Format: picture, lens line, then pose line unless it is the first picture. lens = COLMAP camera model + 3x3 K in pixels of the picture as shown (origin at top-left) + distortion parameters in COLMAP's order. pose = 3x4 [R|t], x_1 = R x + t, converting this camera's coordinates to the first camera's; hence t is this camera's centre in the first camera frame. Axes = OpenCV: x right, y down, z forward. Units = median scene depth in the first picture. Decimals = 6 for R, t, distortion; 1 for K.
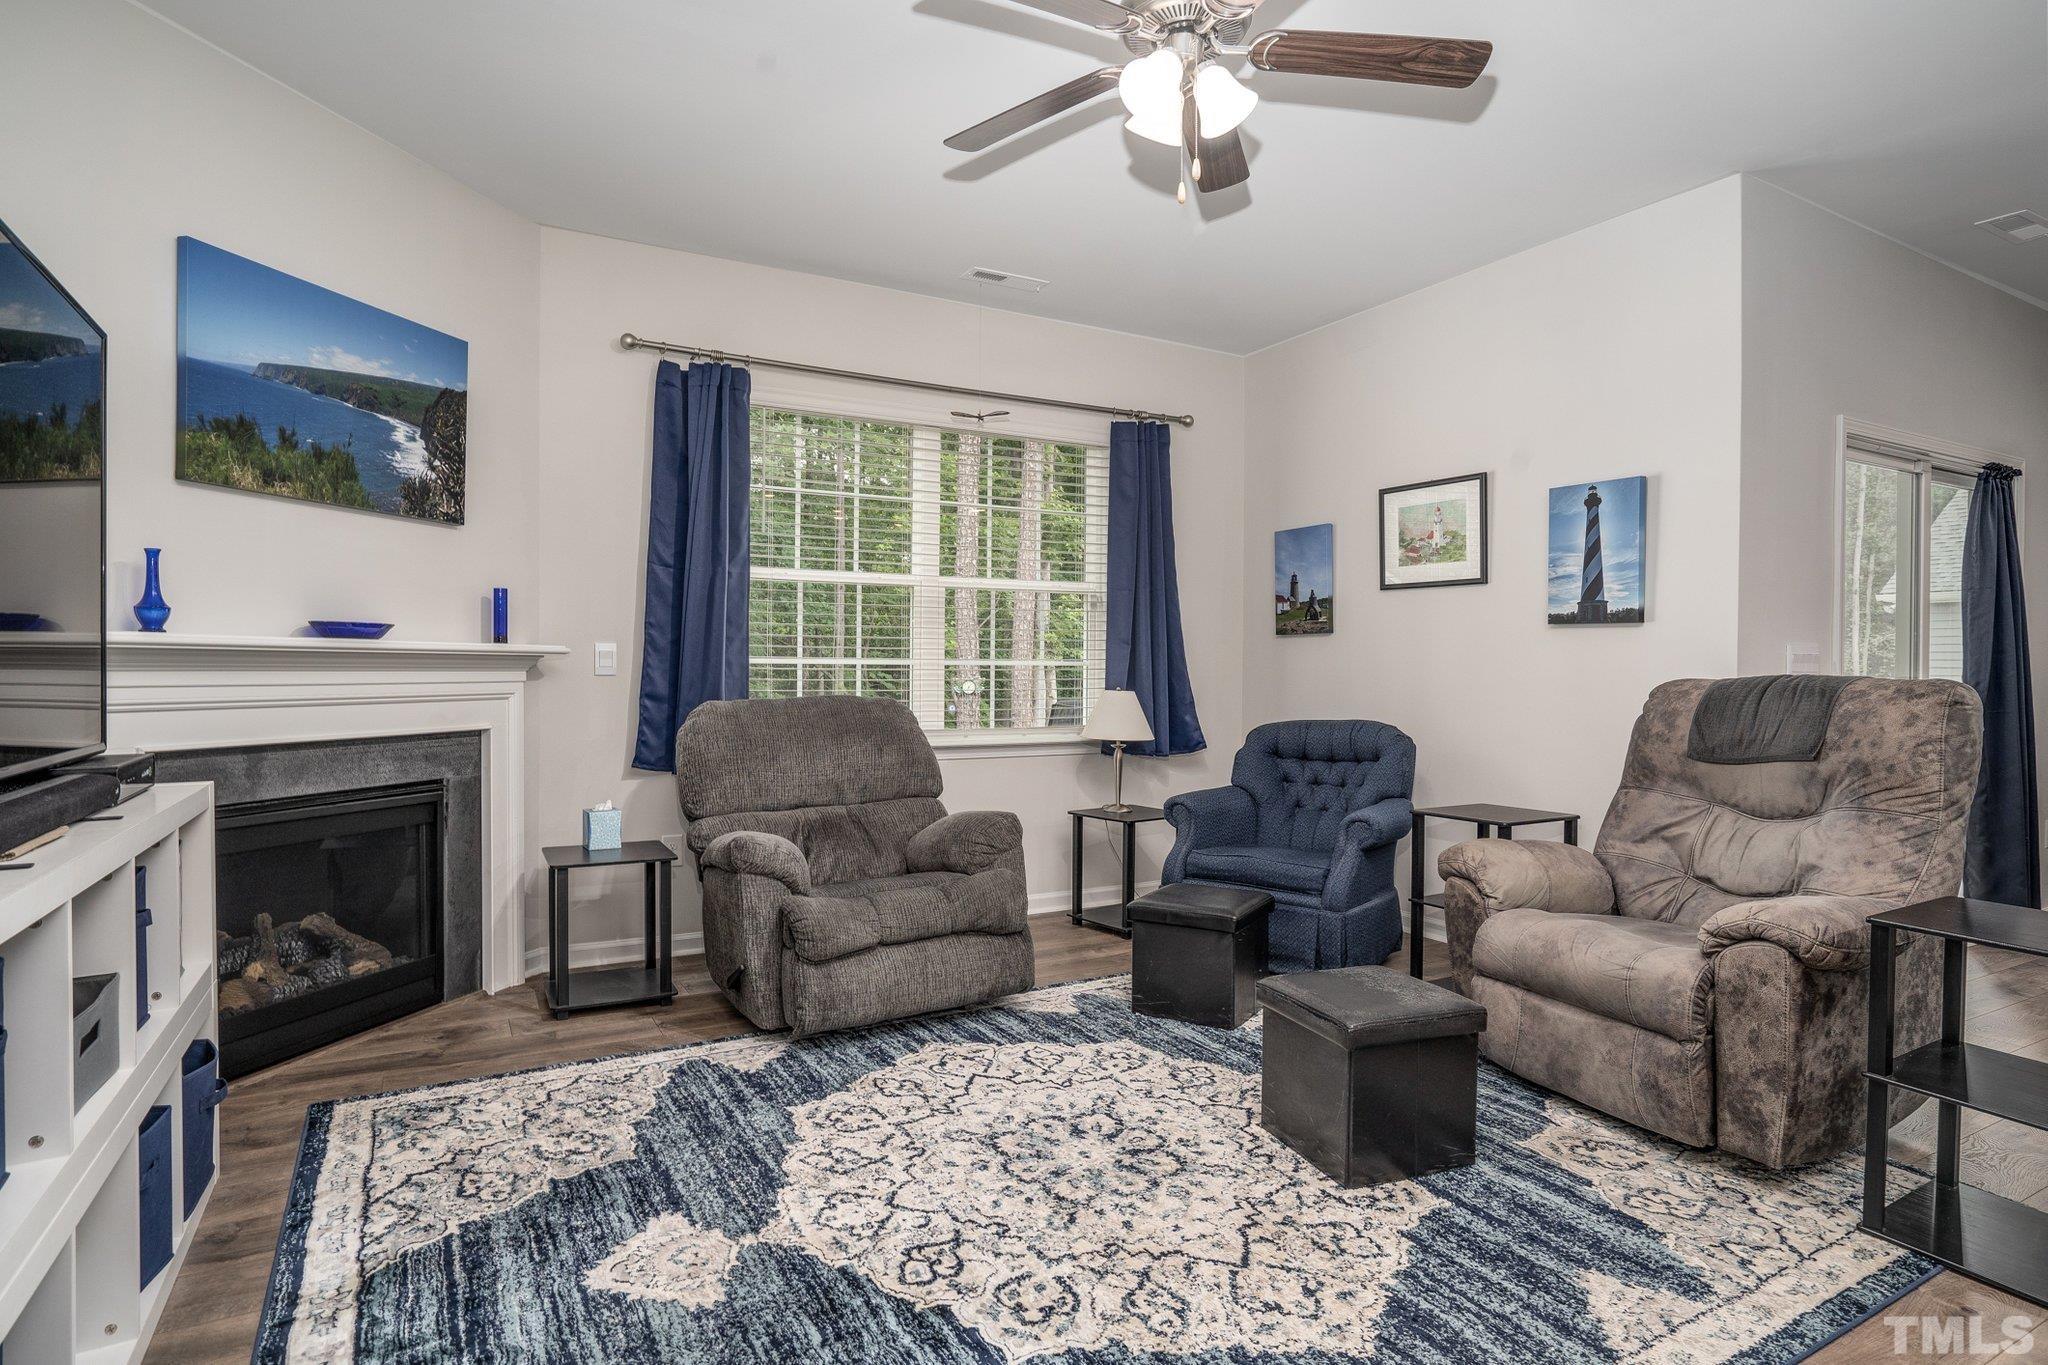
lens RADIAL K [[1081.8, 0, 1027.5], [0, 1081.8, 676.1], [0, 0, 1]] dist [-0.014257, 0.001624]
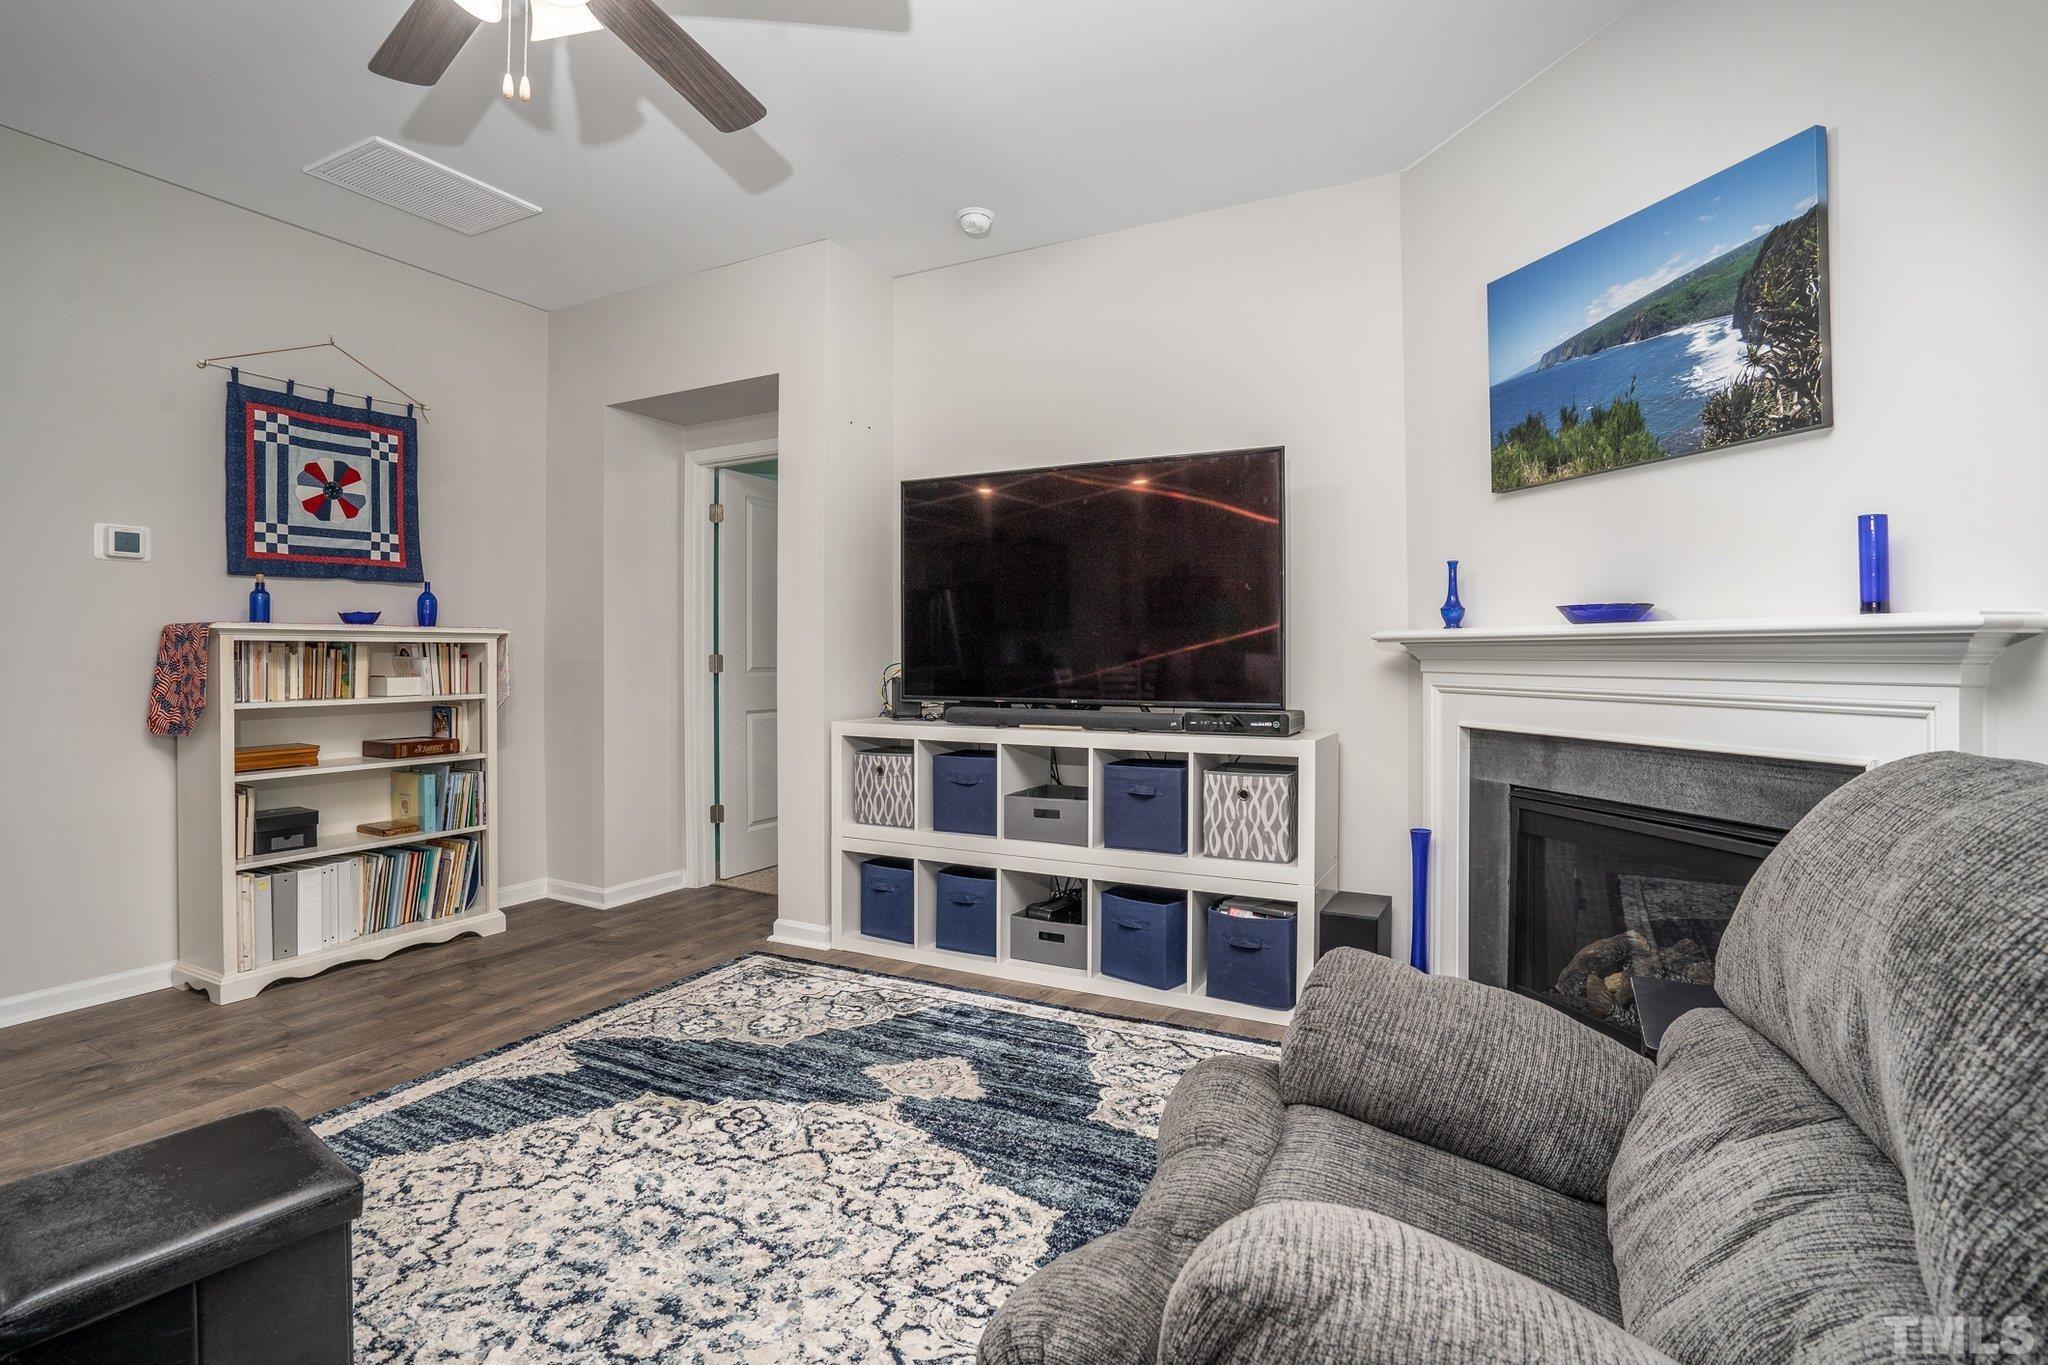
lens RADIAL K [[977.3, 0, 1034.6], [0, 977.3, 645.1], [0, 0, 1]] dist [-0.032851, 0.004131]
pose [[-0.835832, -0.009714, -0.548899, 0.193071], [-0.008737, 0.999952, -0.004393, -0.012672], [0.548916, 0.001123, -0.835877, 1.623176]]
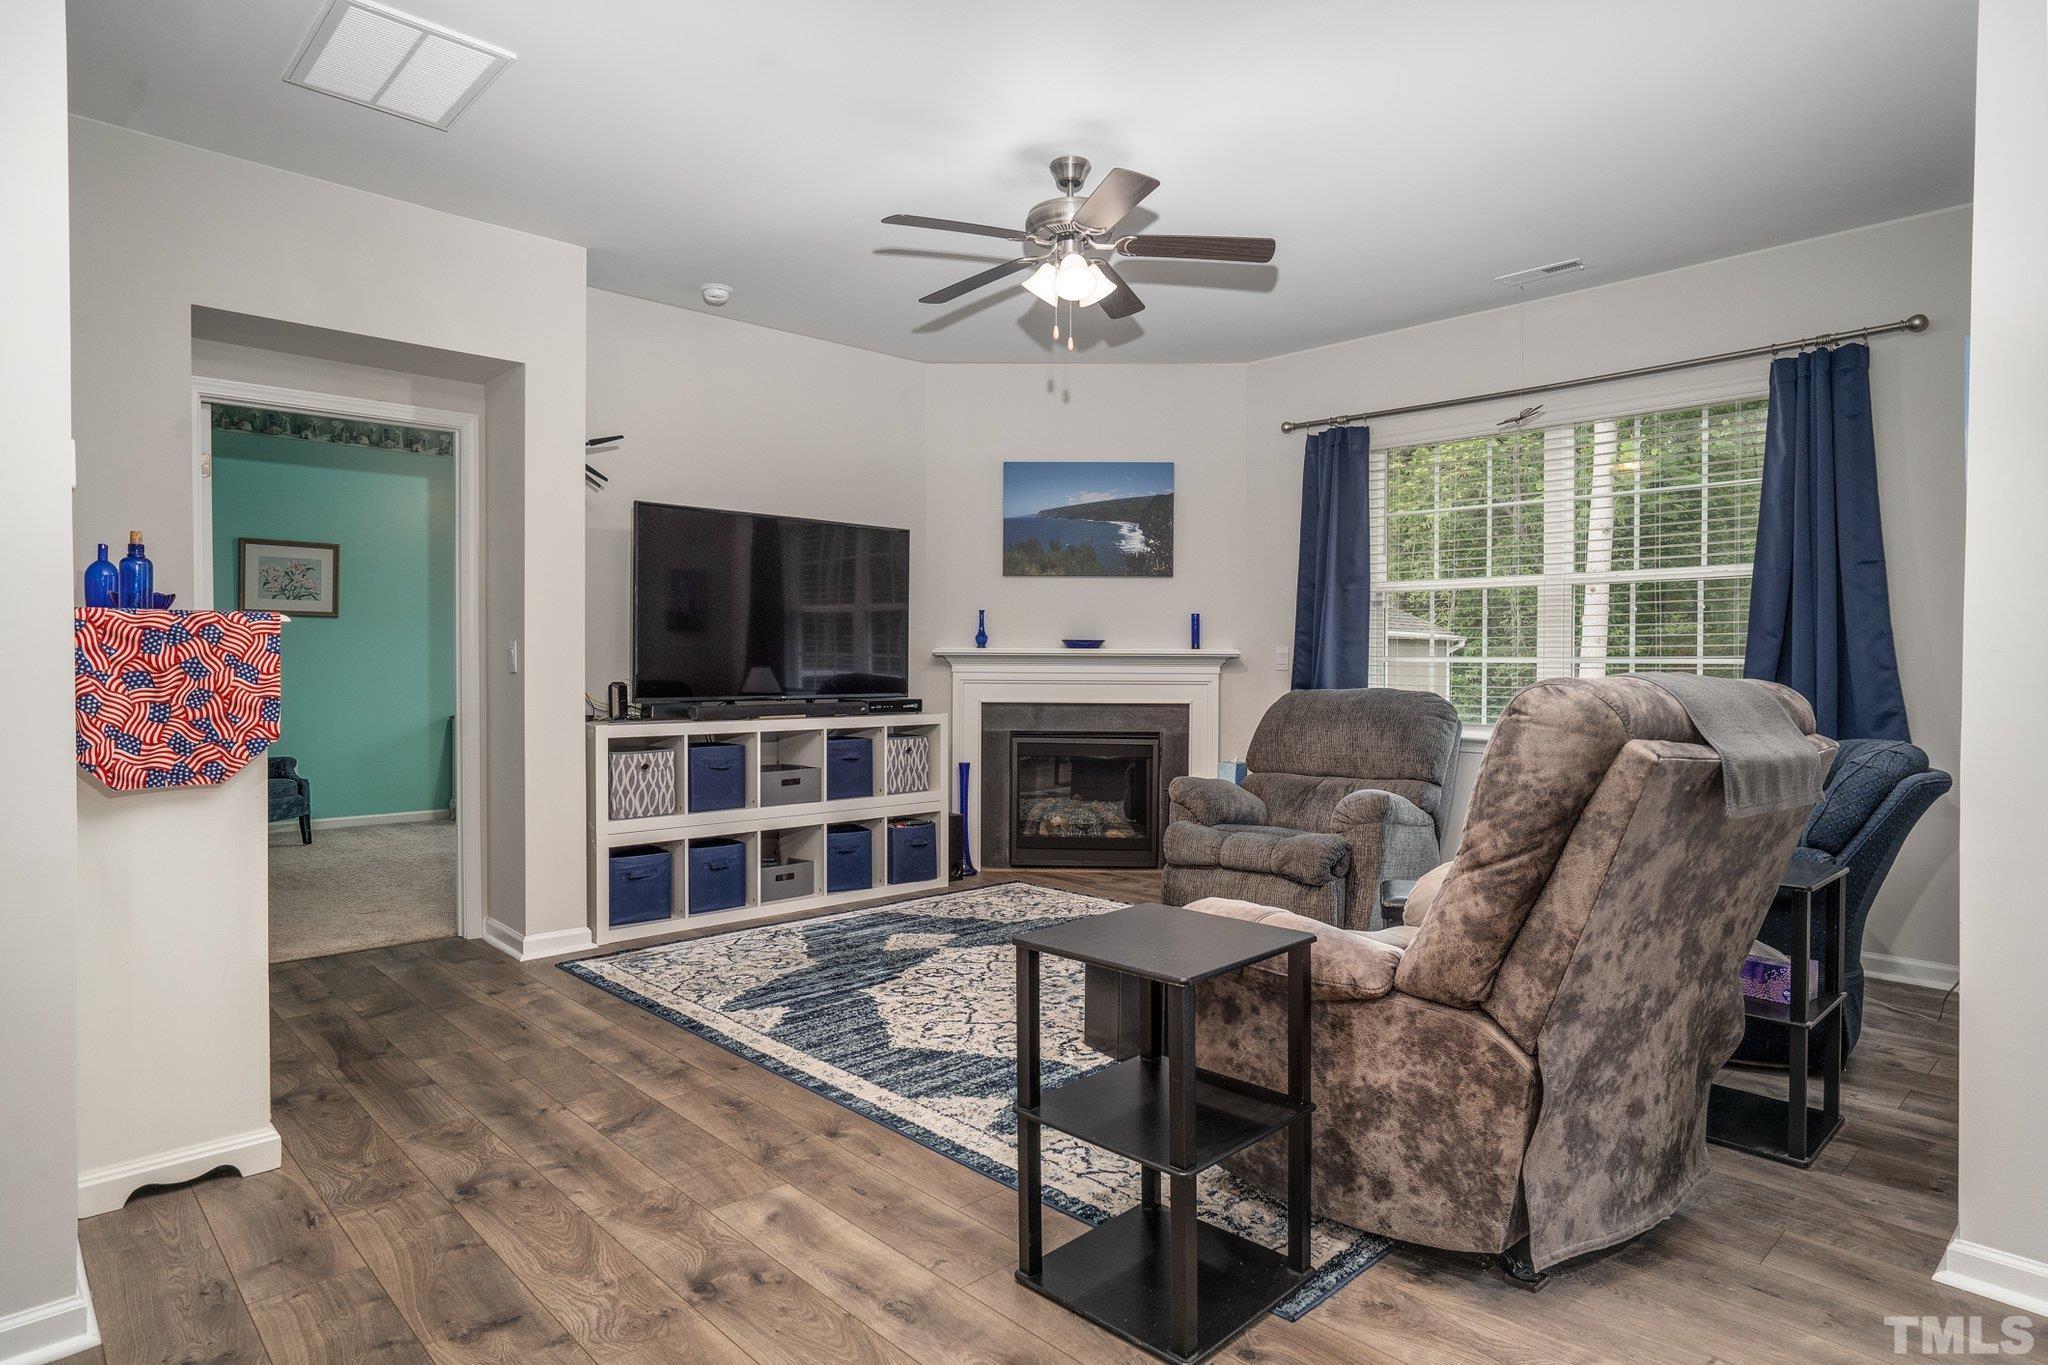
lens RADIAL K [[1138.6, 0, 1021.6], [0, 1138.6, 673.8], [0, 0, 1]] dist [-0.037244, 0.001517]
pose [[0.247950, 0.006640, -0.968750, 1.439162], [-0.013069, 0.999908, 0.003508, 0.003618], [0.968685, 0.011791, 0.248015, 0.484626]]
